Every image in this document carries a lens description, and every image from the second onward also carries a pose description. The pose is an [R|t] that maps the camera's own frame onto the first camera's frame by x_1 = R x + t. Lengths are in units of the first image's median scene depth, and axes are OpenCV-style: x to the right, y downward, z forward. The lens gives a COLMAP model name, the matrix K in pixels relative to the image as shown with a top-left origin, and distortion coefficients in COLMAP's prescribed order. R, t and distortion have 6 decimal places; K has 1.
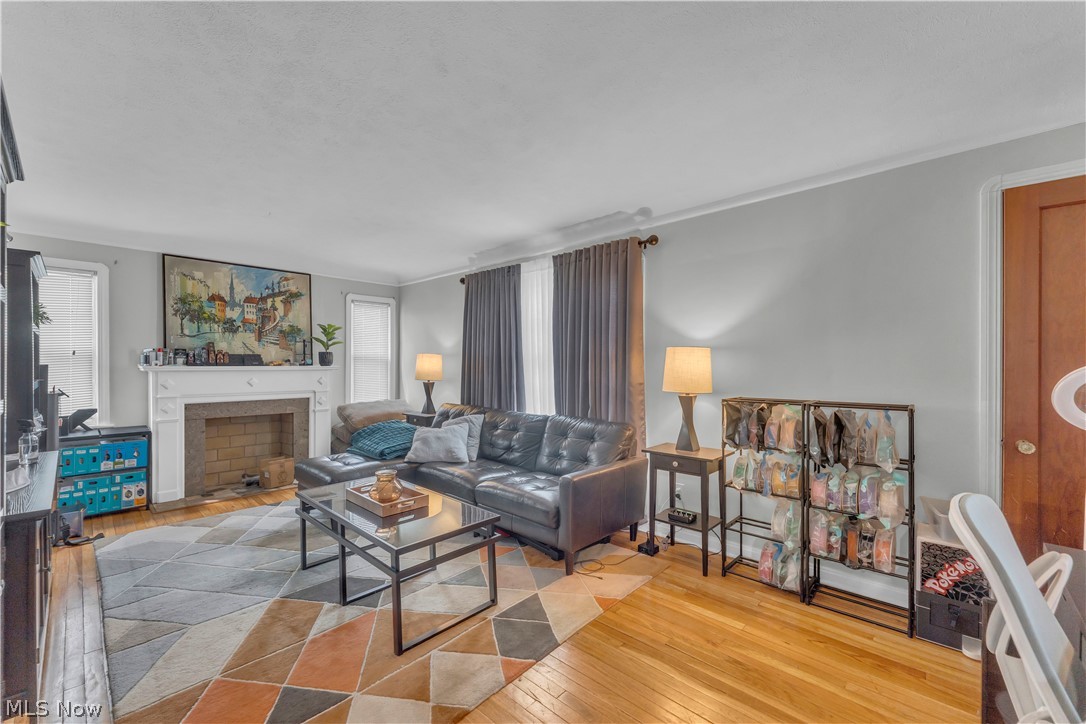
lens RADIAL K [[442.3, 0, 534.4], [0, 442.3, 365.5], [0, 0, 1]] dist [-0.000441, -0.000336]
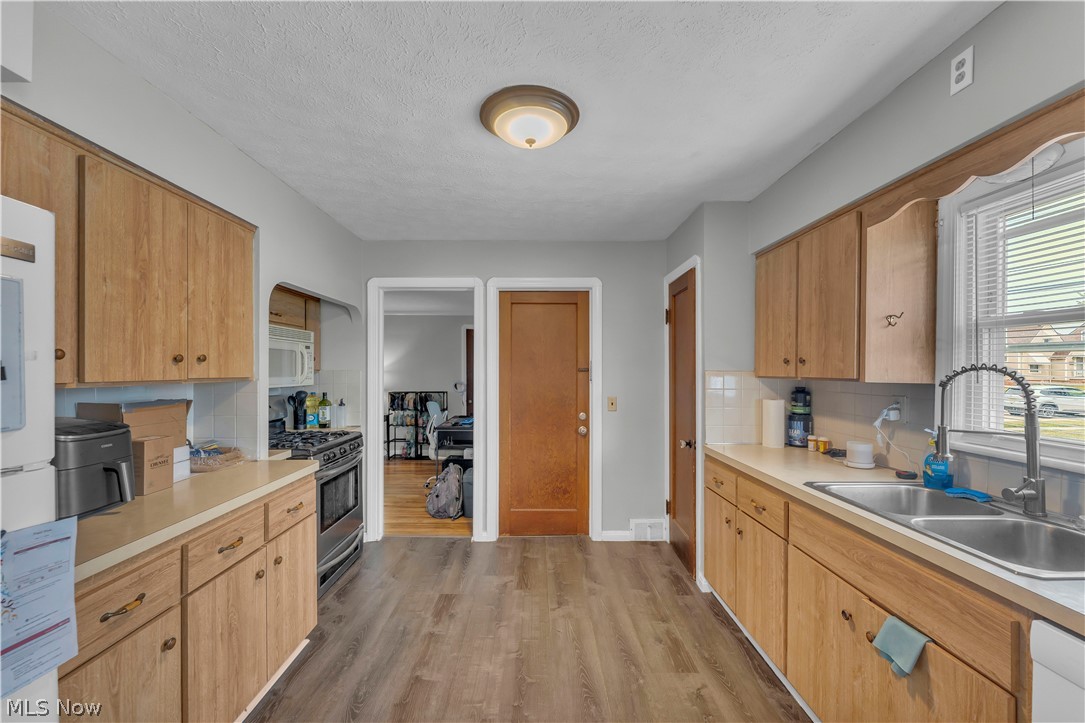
lens RADIAL K [[441.9, 0, 539.1], [0, 441.9, 369.3], [0, 0, 1]] dist [-0.000441, -0.000336]
pose [[0.714482, -0.003691, 0.699644, -0.526814], [0.002993, 0.999993, 0.002219, -0.043004], [-0.699647, 0.000509, 0.714488, -1.024278]]
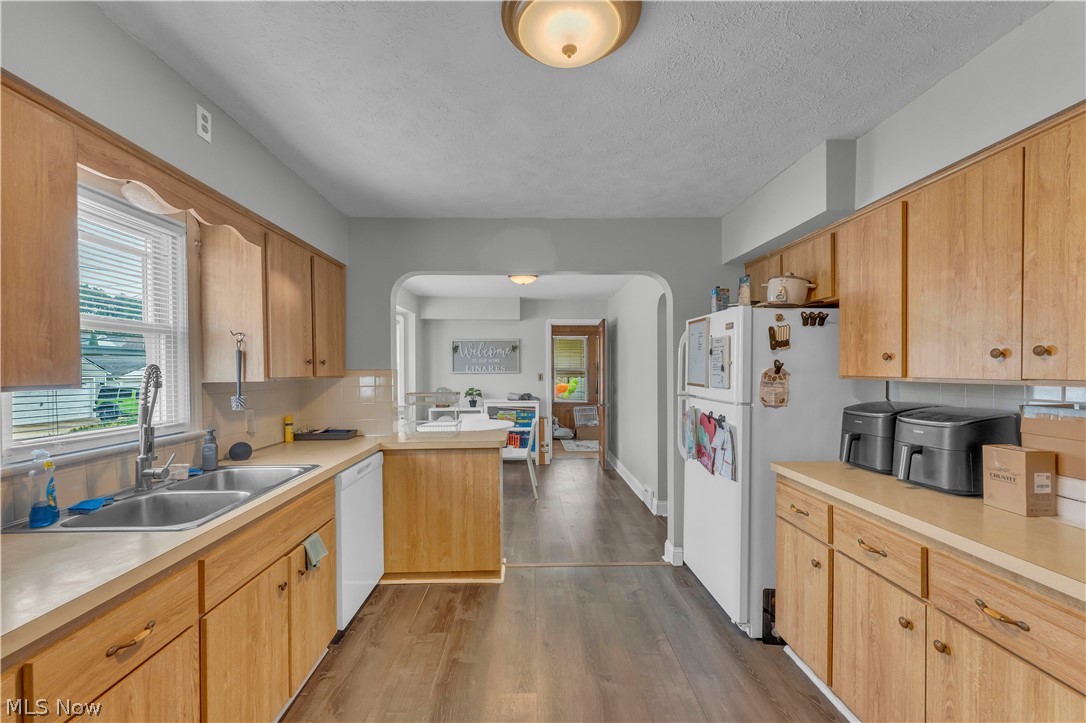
lens RADIAL K [[442.3, 0, 540.6], [0, 442.3, 370.5], [0, 0, 1]] dist [-0.000441, -0.000336]
pose [[-0.708163, 0.003094, -0.706042, 0.049816], [0.000457, 0.999992, 0.003924, -0.041590], [0.706048, 0.002457, -0.708159, -0.458237]]
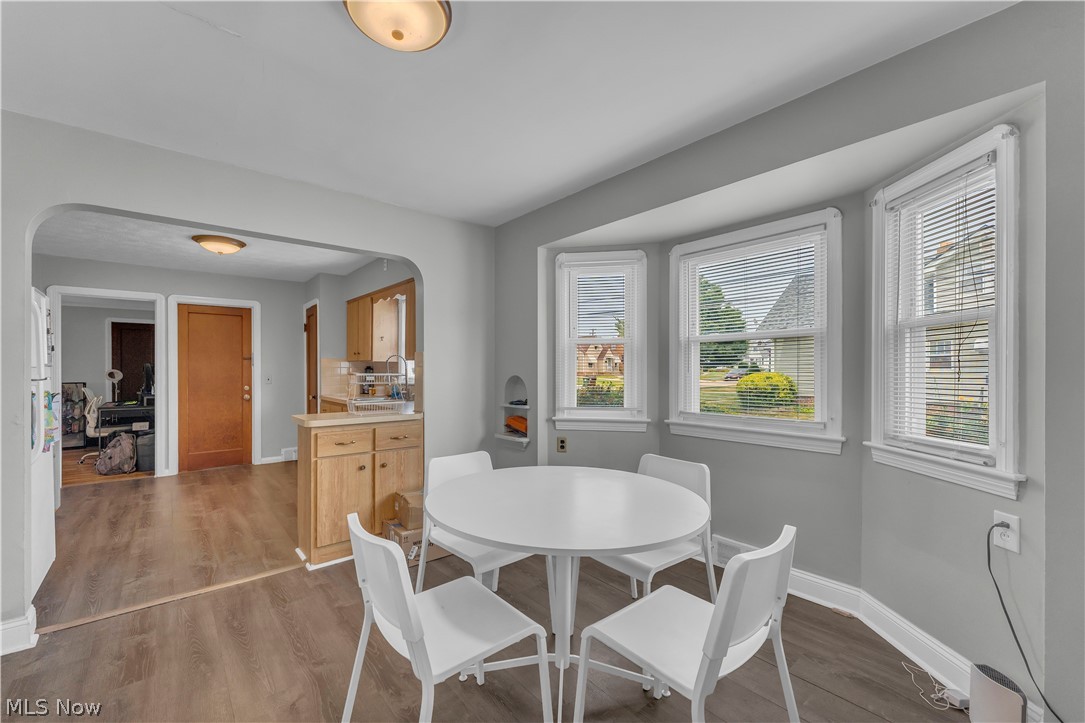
lens RADIAL K [[441.9, 0, 541.3], [0, 441.9, 367.4], [0, 0, 1]] dist [-0.000441, -0.000336]
pose [[0.105971, -0.005347, 0.994355, -1.175303], [0.004676, 0.999977, 0.004879, -0.012309], [-0.994358, 0.004133, 0.105994, -1.559412]]
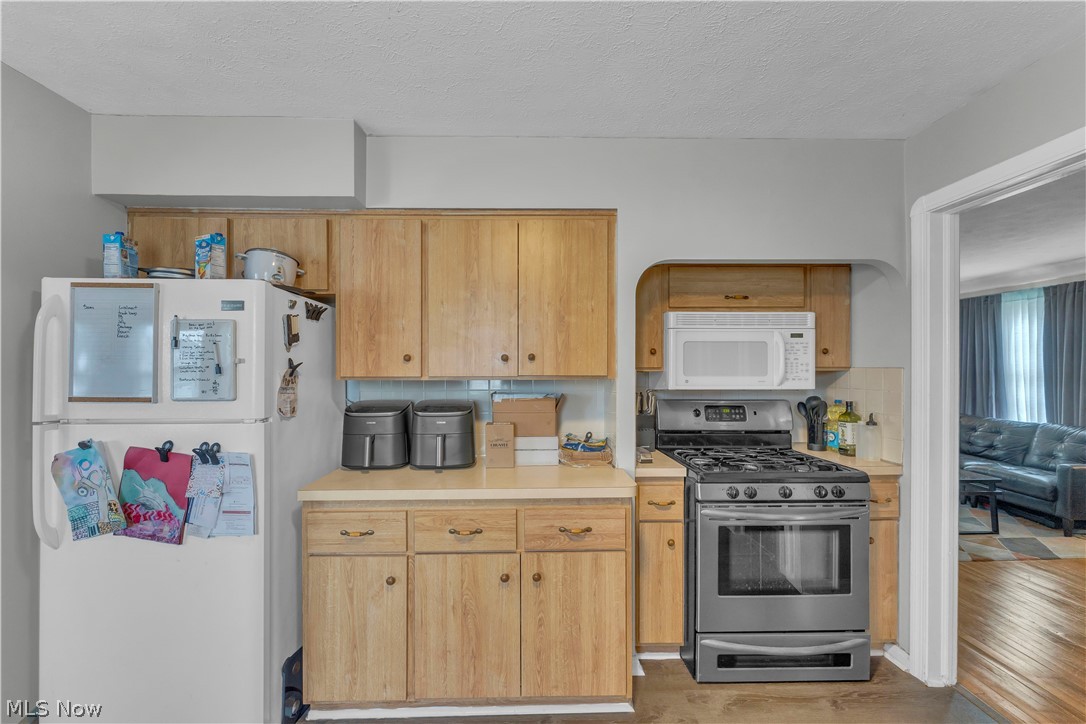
lens RADIAL K [[442.3, 0, 534.8], [0, 442.3, 368.0], [0, 0, 1]] dist [-0.000441, -0.000336]
pose [[0.706281, -0.000718, -0.707931, -0.083045], [0.003791, 0.999989, 0.002767, -0.043715], [0.707922, -0.004638, 0.706276, -0.791636]]
